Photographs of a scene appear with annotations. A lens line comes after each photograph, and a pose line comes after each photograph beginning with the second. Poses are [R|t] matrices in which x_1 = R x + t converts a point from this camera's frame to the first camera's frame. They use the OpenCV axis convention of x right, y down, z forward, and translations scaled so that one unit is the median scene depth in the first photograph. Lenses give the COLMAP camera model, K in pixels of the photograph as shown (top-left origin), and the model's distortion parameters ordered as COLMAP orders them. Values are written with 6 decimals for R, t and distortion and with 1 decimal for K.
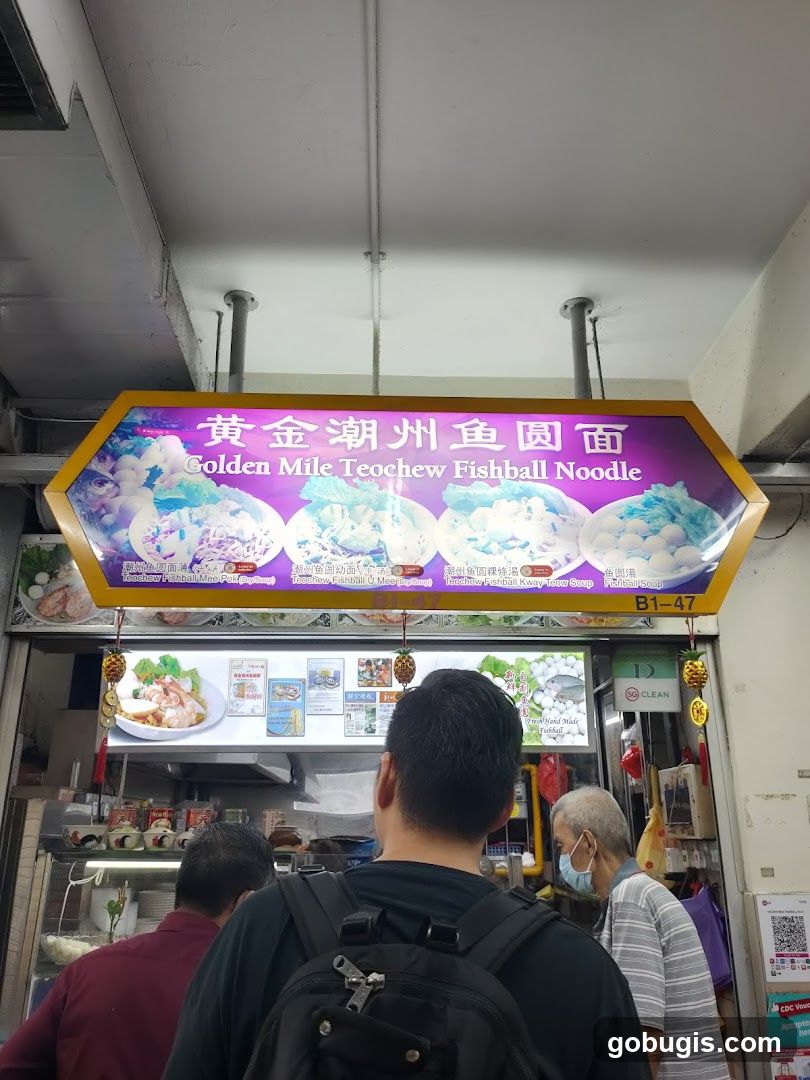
lens RADIAL K [[827.2, 0, 400.7], [0, 827.2, 531.8], [0, 0, 1]] dist [0.084950, -0.130688]
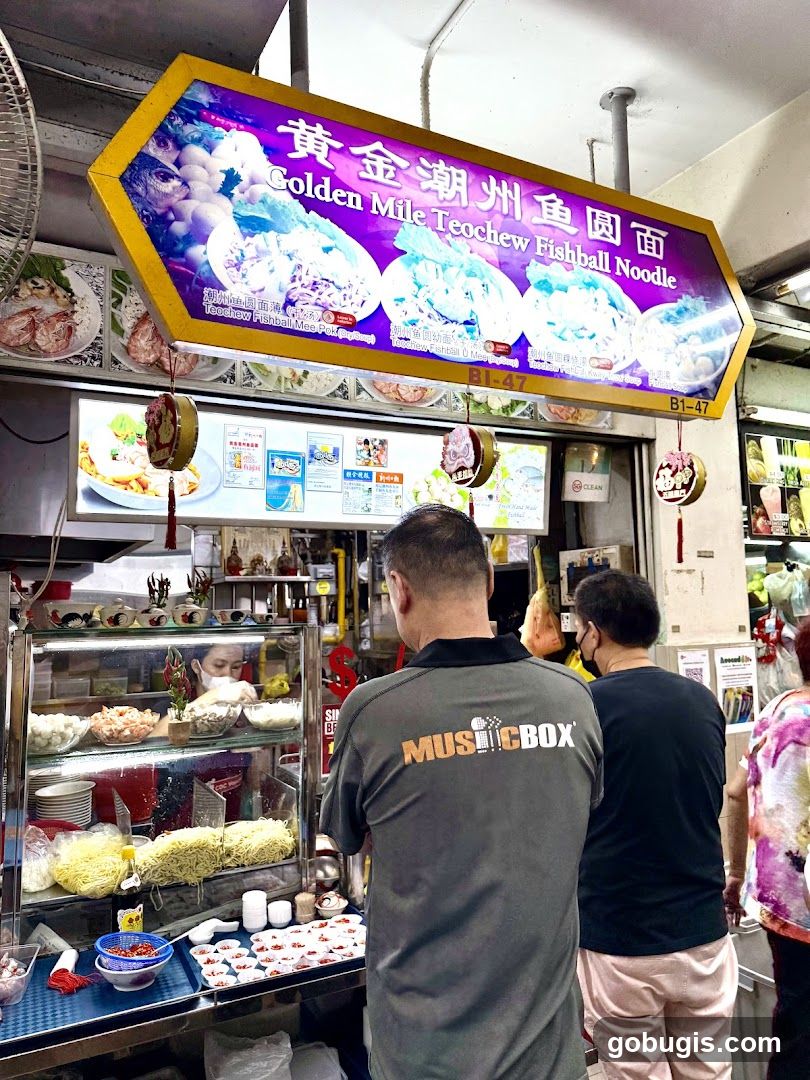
lens RADIAL K [[768.6, 0, 397.6], [0, 768.6, 533.1], [0, 0, 1]] dist [0.132252, -0.274688]
pose [[0.893417, 0.024390, 0.448565, -0.470699], [-0.132244, 0.968558, 0.210730, 0.077451], [-0.429322, -0.247590, 0.868552, 0.202566]]
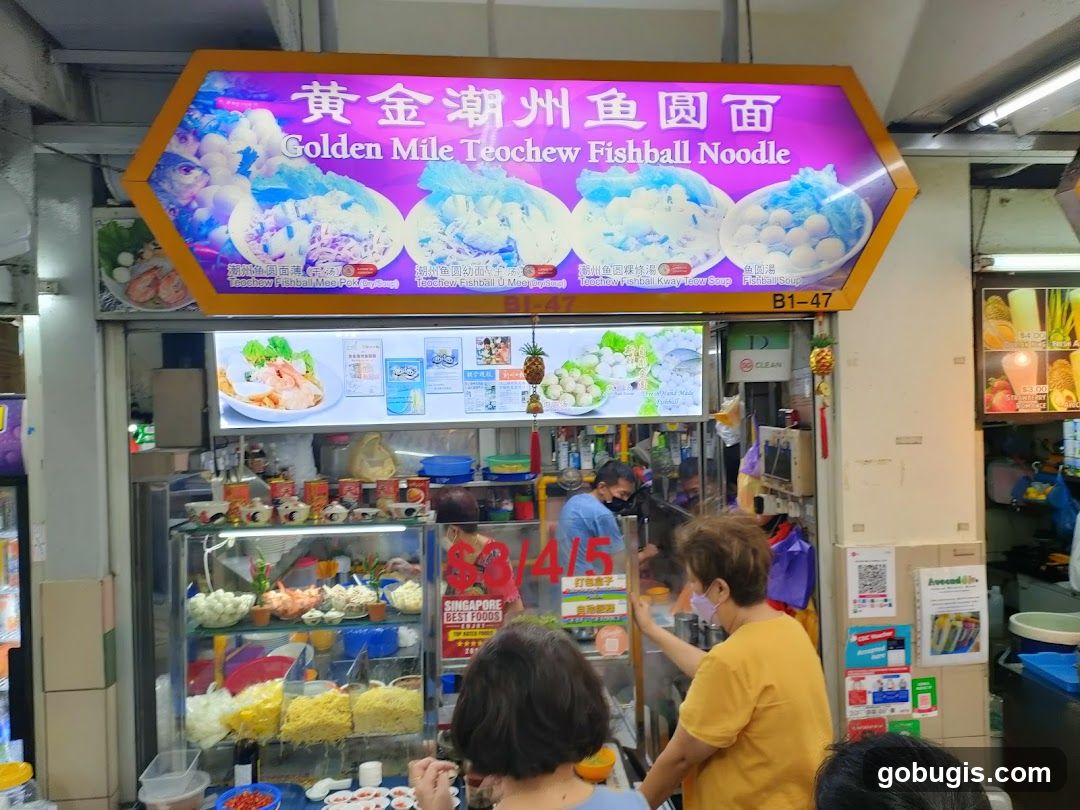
lens RADIAL K [[823.7, 0, 538.5], [0, 823.7, 393.5], [0, 0, 1]] dist [0.051282, -0.002281]
pose [[0.996017, -0.025648, 0.085395, -0.072939], [-0.005342, 0.938851, 0.344282, -0.137307], [-0.089004, -0.343367, 0.934974, 0.074091]]
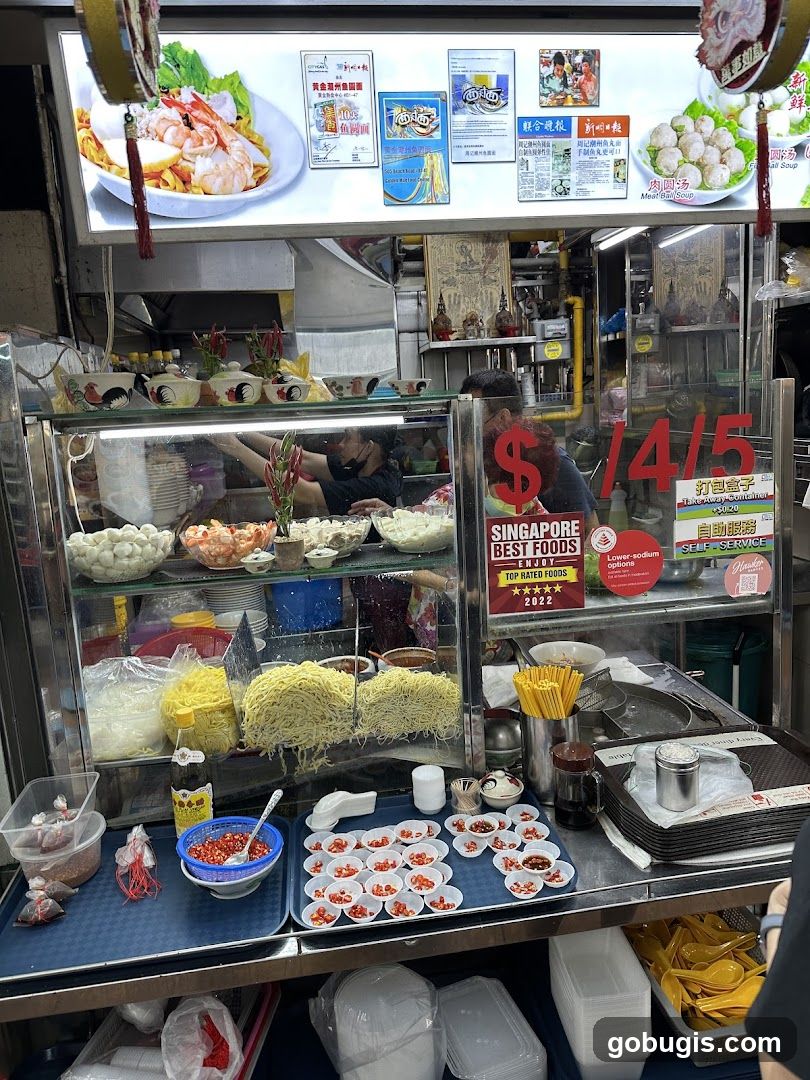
lens RADIAL K [[756.6, 0, 401.9], [0, 756.6, 544.7], [0, 0, 1]] dist [0.076476, -0.115005]
pose [[0.990357, -0.082486, 0.111303, -0.255486], [0.013892, 0.858501, 0.512623, 0.199894], [-0.137838, -0.506134, 0.851369, 0.497421]]
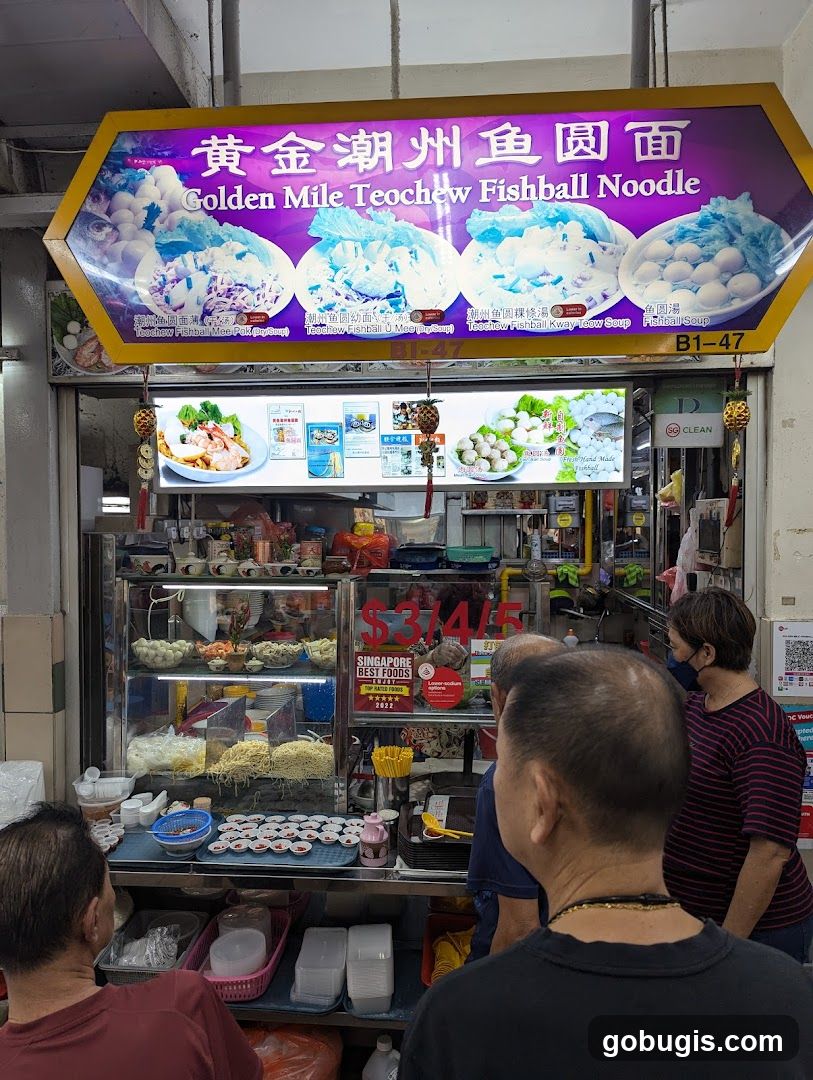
lens RADIAL K [[773.4, 0, 406.5], [0, 773.4, 540.0], [0, 0, 1]] dist [0.053473, -0.056029]
pose [[0.994455, -0.004408, -0.105072, 0.071792], [0.042879, 0.929293, 0.366845, -0.038282], [0.096026, -0.369316, 0.924329, 0.092584]]
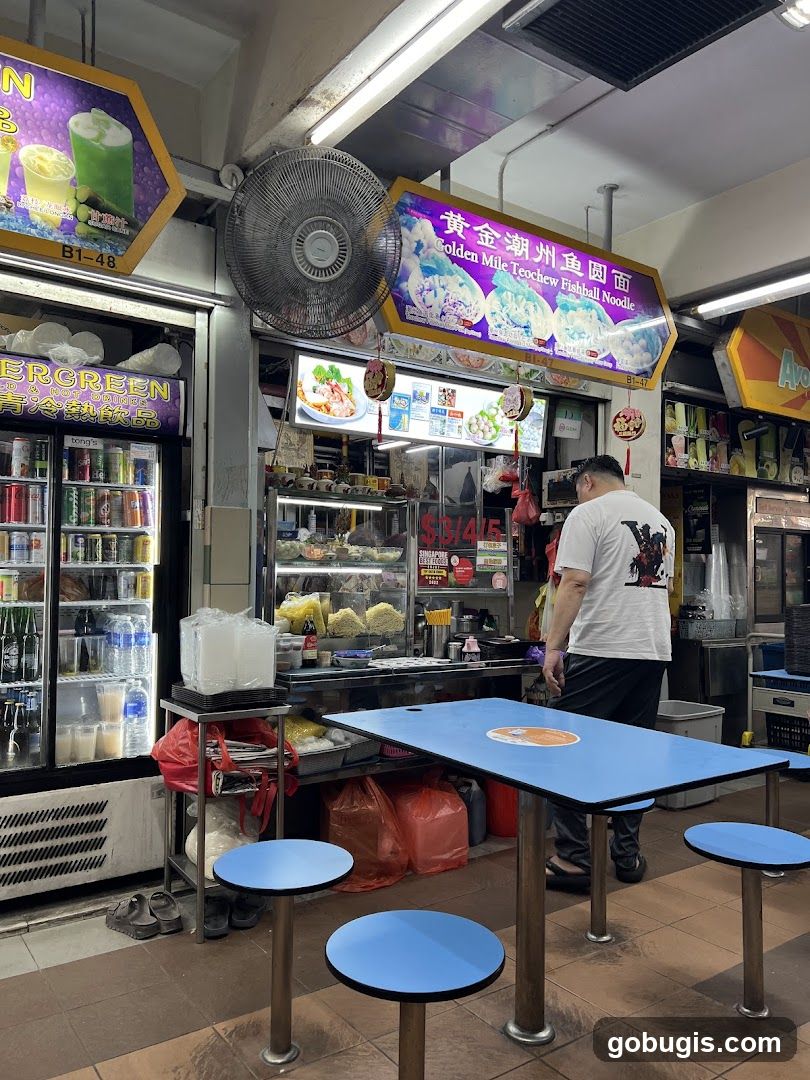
lens RADIAL K [[828.9, 0, 401.2], [0, 828.9, 558.2], [0, 0, 1]] dist [0.087822, -0.254622]
pose [[0.826248, 0.020280, 0.562941, -1.131492], [-0.204435, 0.942012, 0.266120, 0.064649], [-0.524900, -0.334966, 0.782481, -0.331106]]
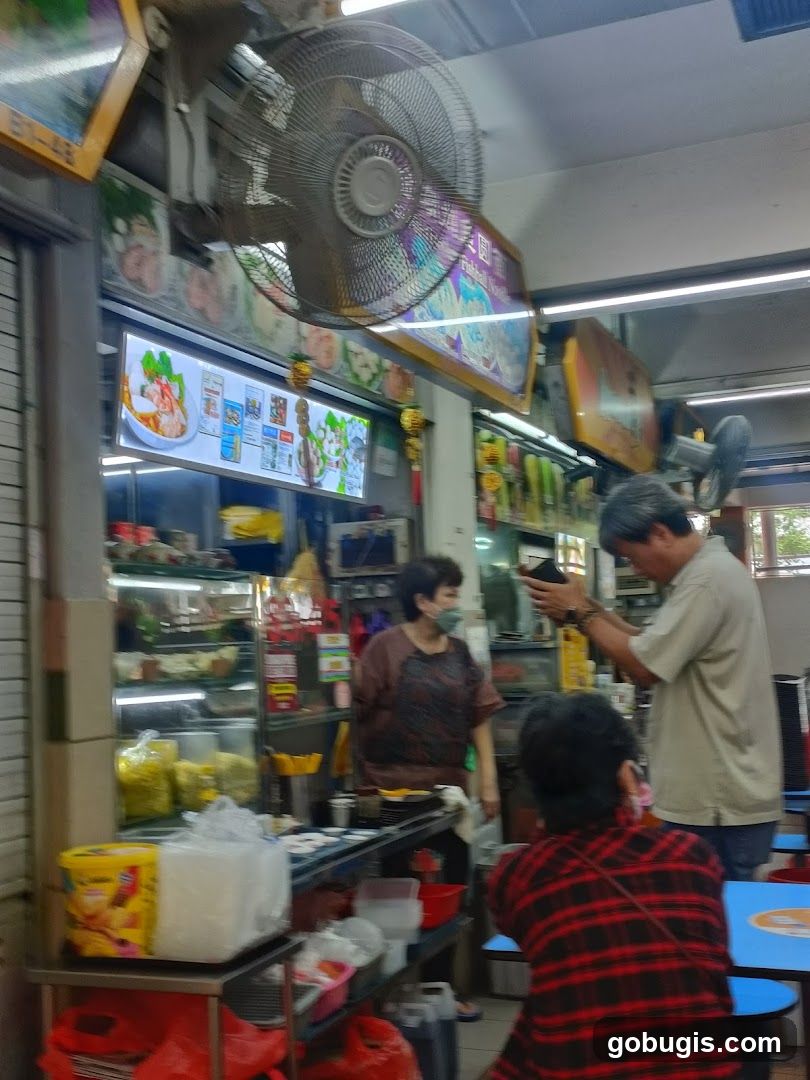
lens RADIAL K [[1263.8, 0, 405.0], [0, 1263.8, 540.0], [0, 0, 1]] dist [-0.003999, 0.003796]
pose [[0.390529, 0.058104, 0.918755, -1.563457], [-0.274877, 0.959839, 0.056139, 0.222020], [-0.878595, -0.274468, 0.390817, 0.265935]]
